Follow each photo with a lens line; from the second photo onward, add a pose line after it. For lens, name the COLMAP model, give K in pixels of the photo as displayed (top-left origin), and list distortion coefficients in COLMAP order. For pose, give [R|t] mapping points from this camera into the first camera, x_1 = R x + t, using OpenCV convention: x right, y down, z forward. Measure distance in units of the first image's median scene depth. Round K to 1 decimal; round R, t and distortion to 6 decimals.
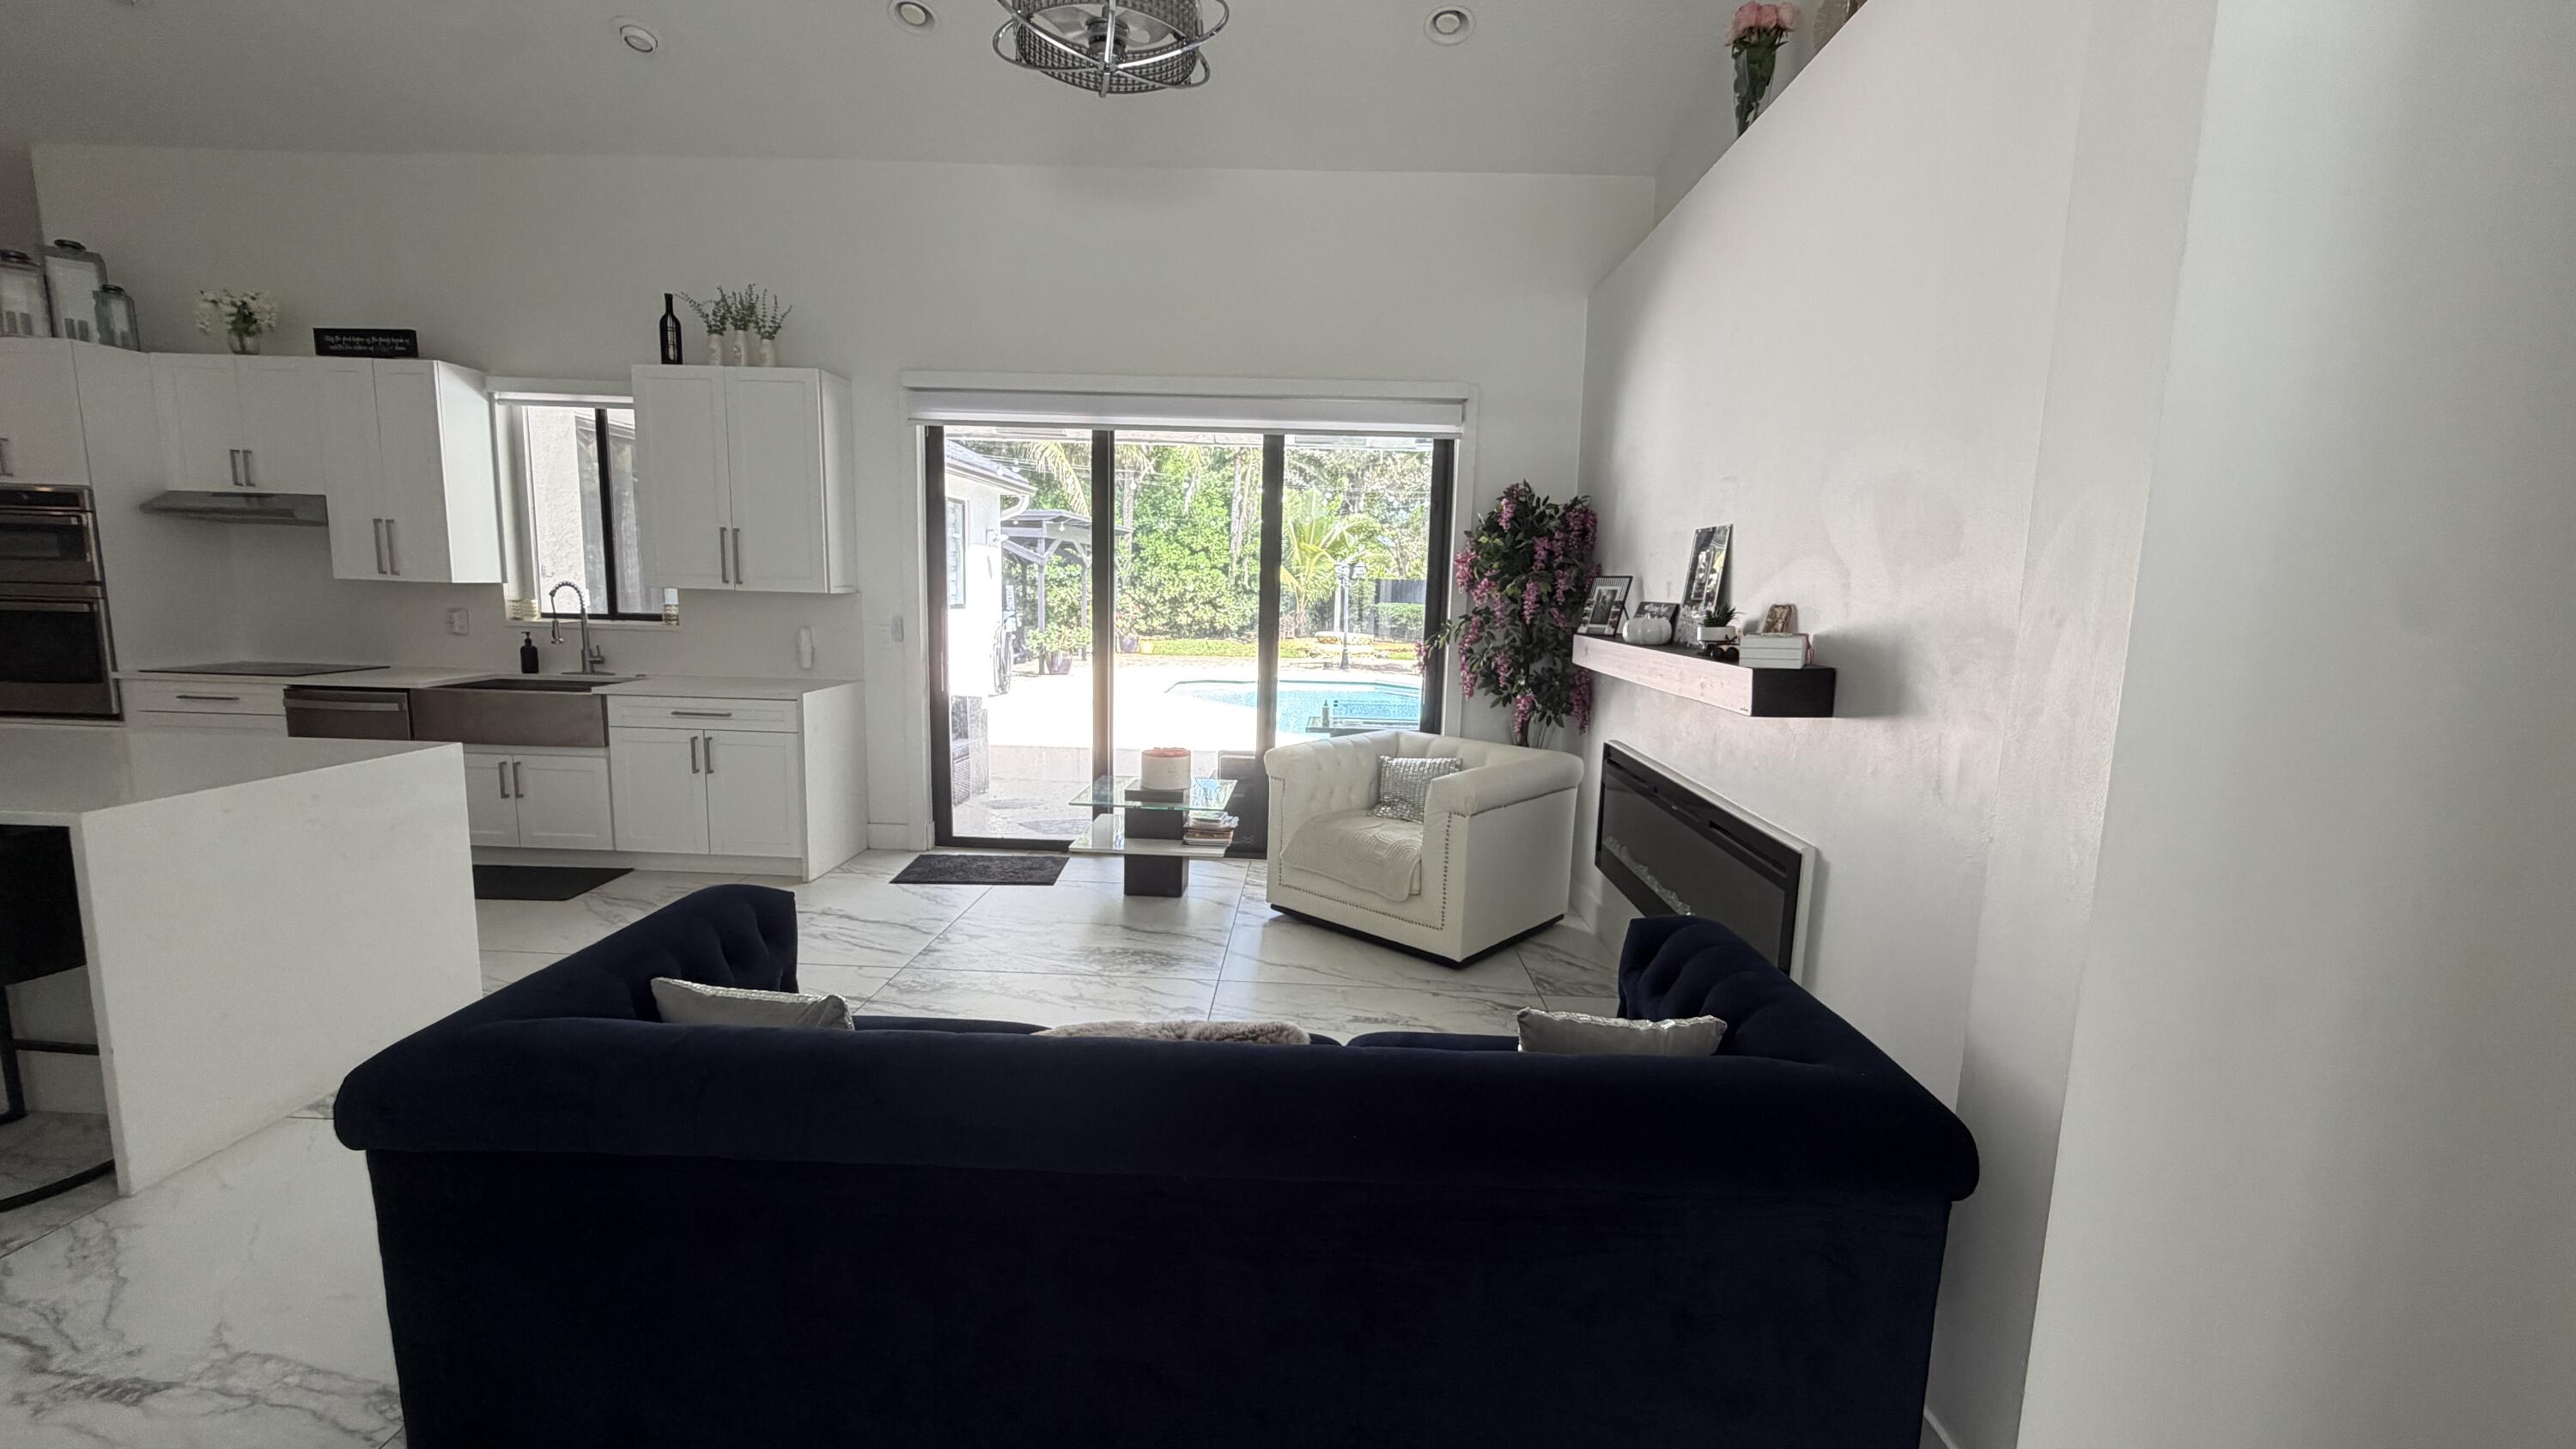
lens RADIAL K [[1028.1, 0, 1288.5], [0, 1028.1, 727.6], [0, 0, 1]] dist [-0.000311, 0.000136]
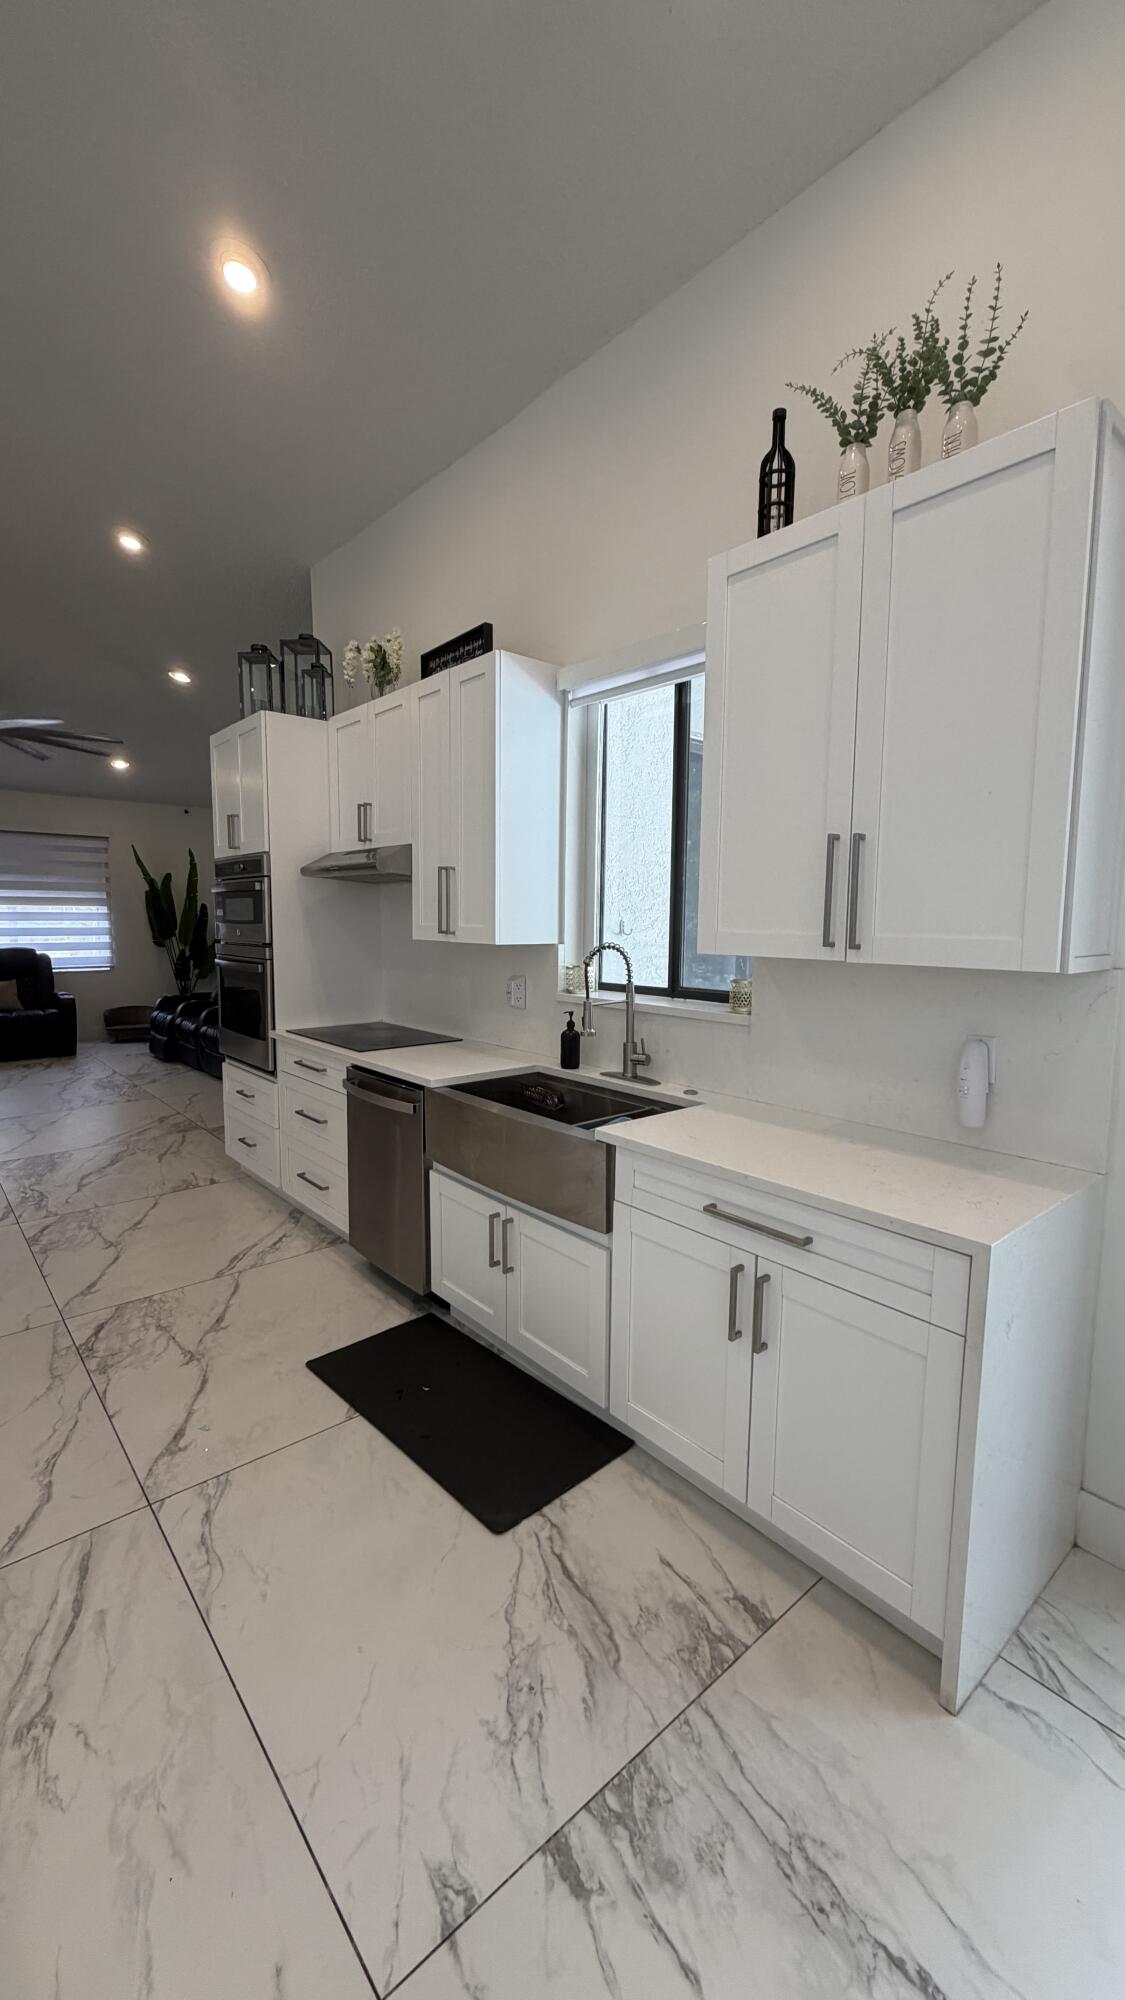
lens RADIAL K [[798.1, 0, 559.5], [0, 798.1, 1001.9], [0, 0, 1]] dist [-0.000311, 0.000136]
pose [[0.674298, 0.055282, -0.736387, -0.351834], [-0.096217, 0.995270, -0.013387, -0.097104], [0.732164, 0.079880, 0.676428, 0.649722]]
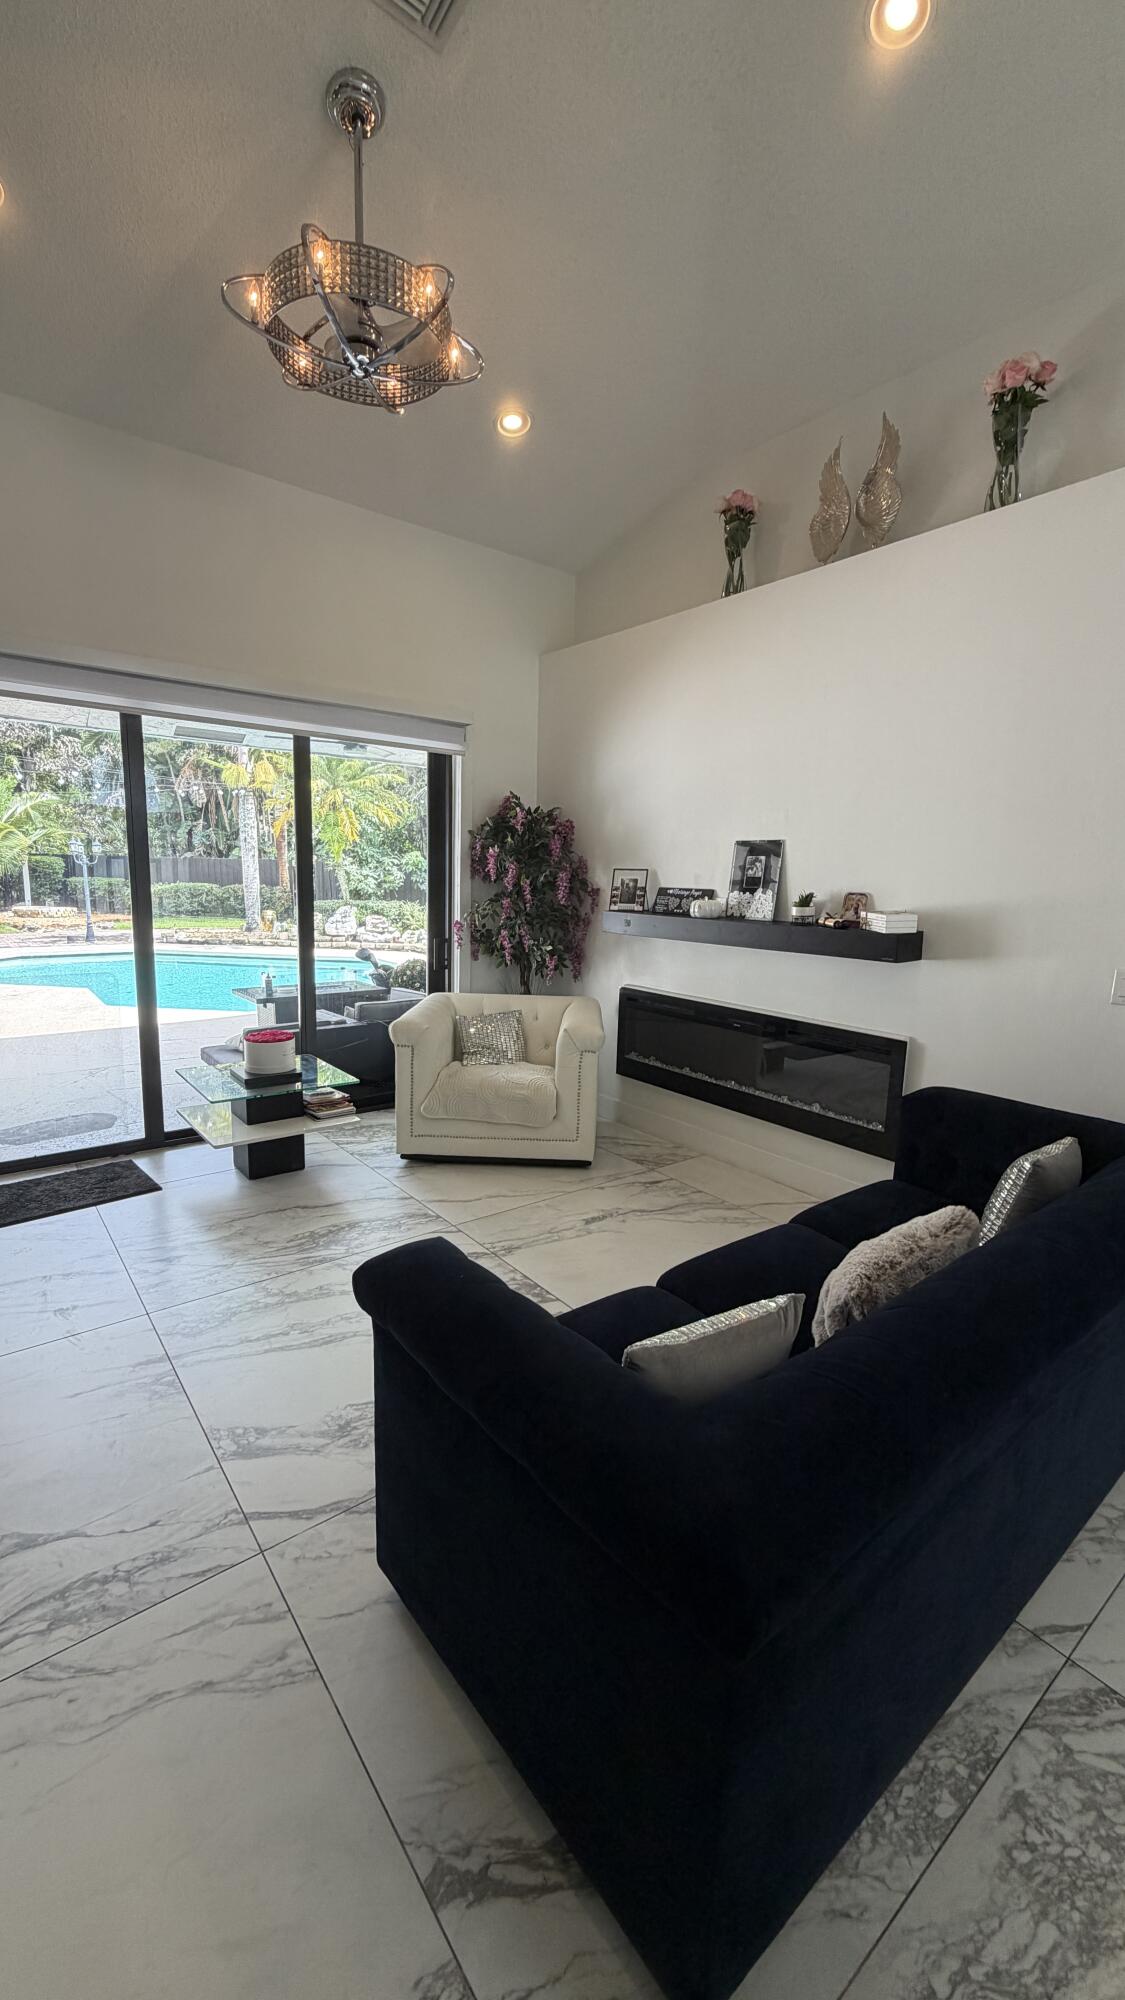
lens RADIAL K [[798.1, 0, 559.5], [0, 798.1, 1001.9], [0, 0, 1]] dist [-0.000311, 0.000136]
pose [[0.768274, -0.111265, 0.630377, -0.383035], [0.085699, 0.993791, 0.070963, -0.042330], [-0.634358, -0.000497, 0.773039, 0.174688]]
